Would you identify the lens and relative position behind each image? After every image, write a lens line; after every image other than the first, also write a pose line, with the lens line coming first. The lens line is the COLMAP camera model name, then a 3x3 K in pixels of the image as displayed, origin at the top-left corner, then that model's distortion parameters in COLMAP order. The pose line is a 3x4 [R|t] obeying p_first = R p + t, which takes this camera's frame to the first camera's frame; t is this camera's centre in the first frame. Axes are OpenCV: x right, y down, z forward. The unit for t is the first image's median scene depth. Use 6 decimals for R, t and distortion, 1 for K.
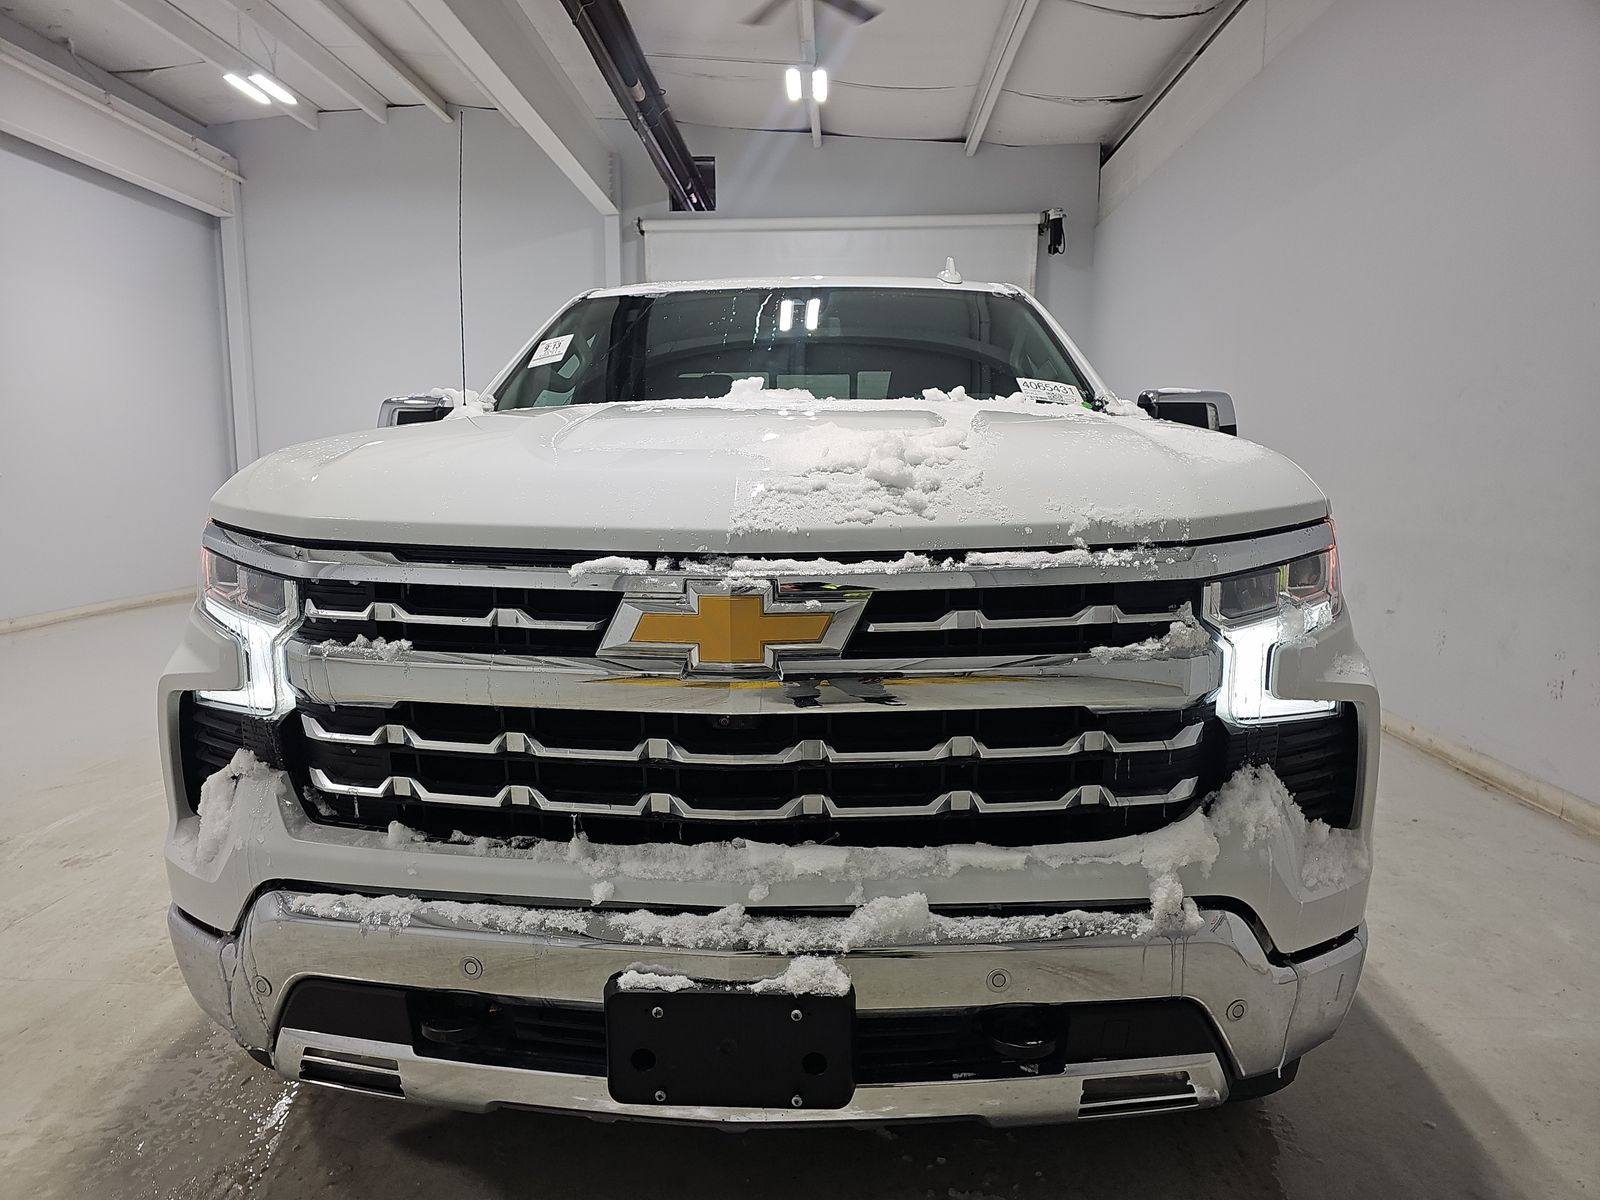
lens RADIAL K [[1031.3, 0, 800.0], [0, 1031.3, 600.0], [0, 0, 1]] dist [0.053099, 0.000109]
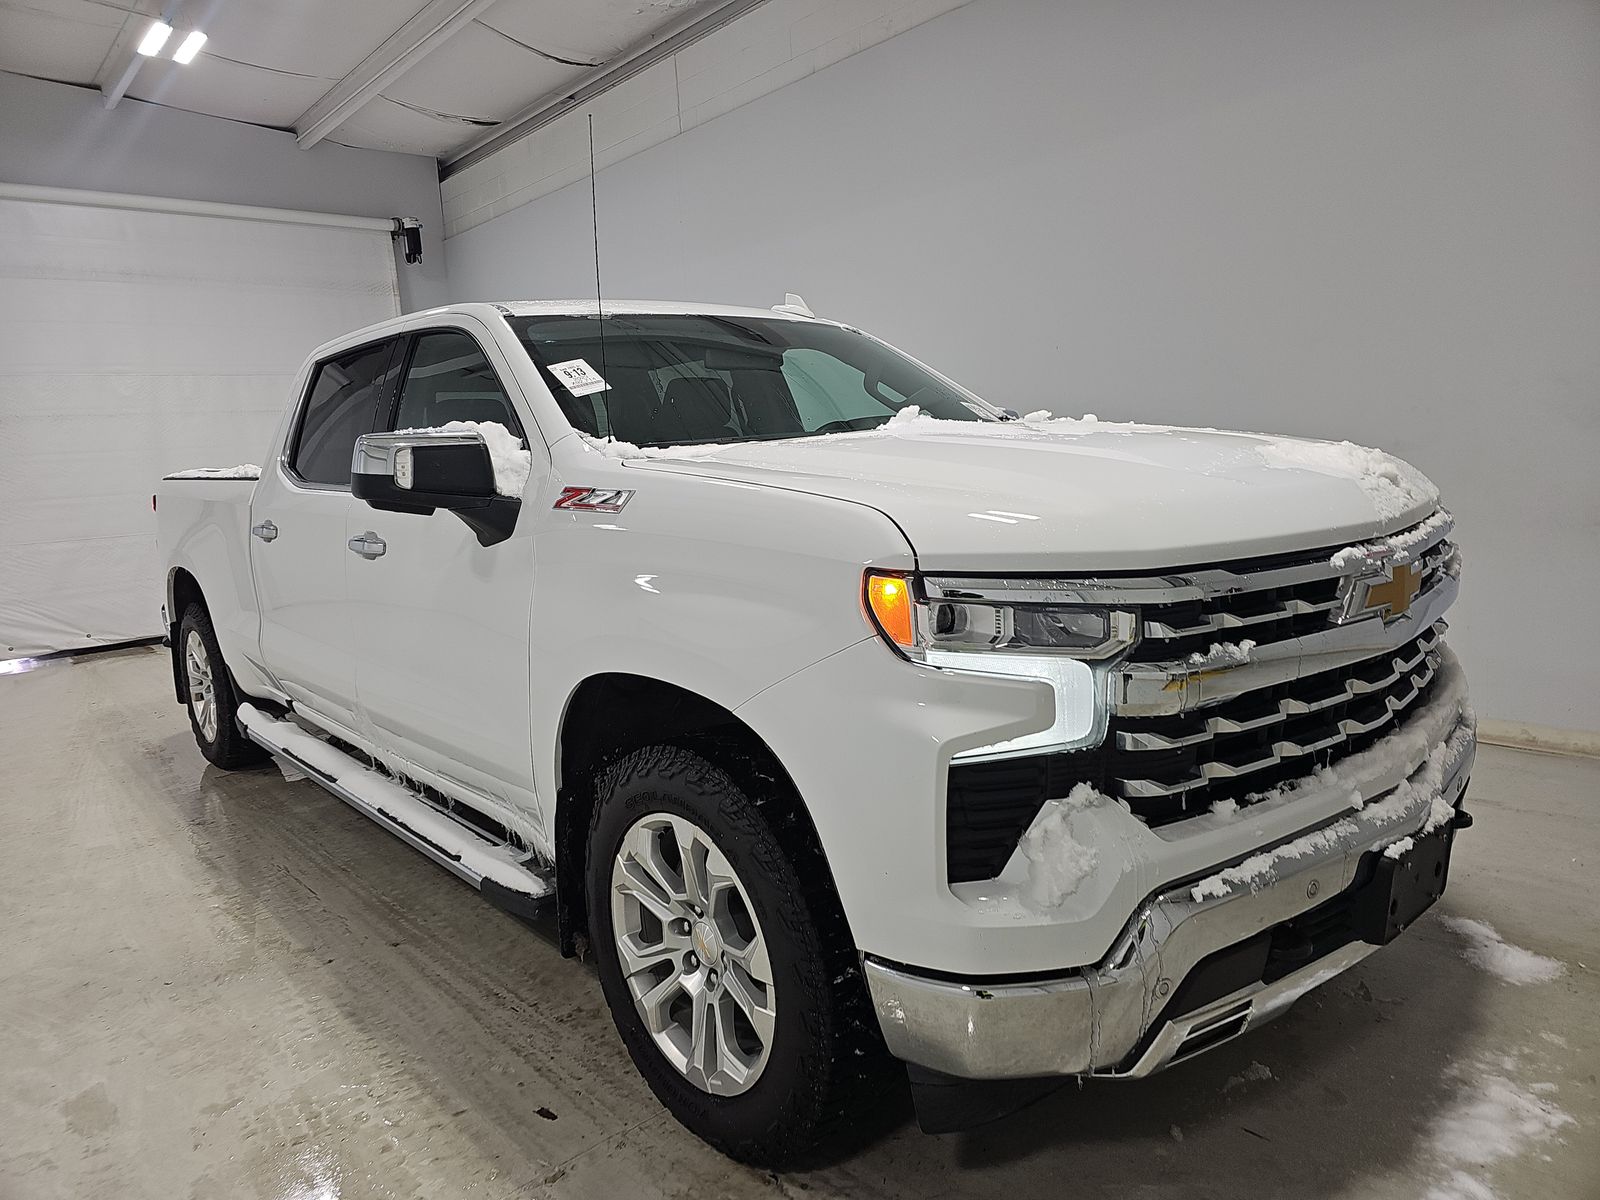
lens RADIAL K [[1037.5, 0, 797.3], [0, 1037.5, 586.5], [0, 0, 1]] dist [0.051515, -0.044007]
pose [[0.720771, -0.134246, 0.680049, -1.458628], [0.147496, 0.988303, 0.038769, -0.134627], [-0.677299, 0.072360, 0.732141, 0.440522]]
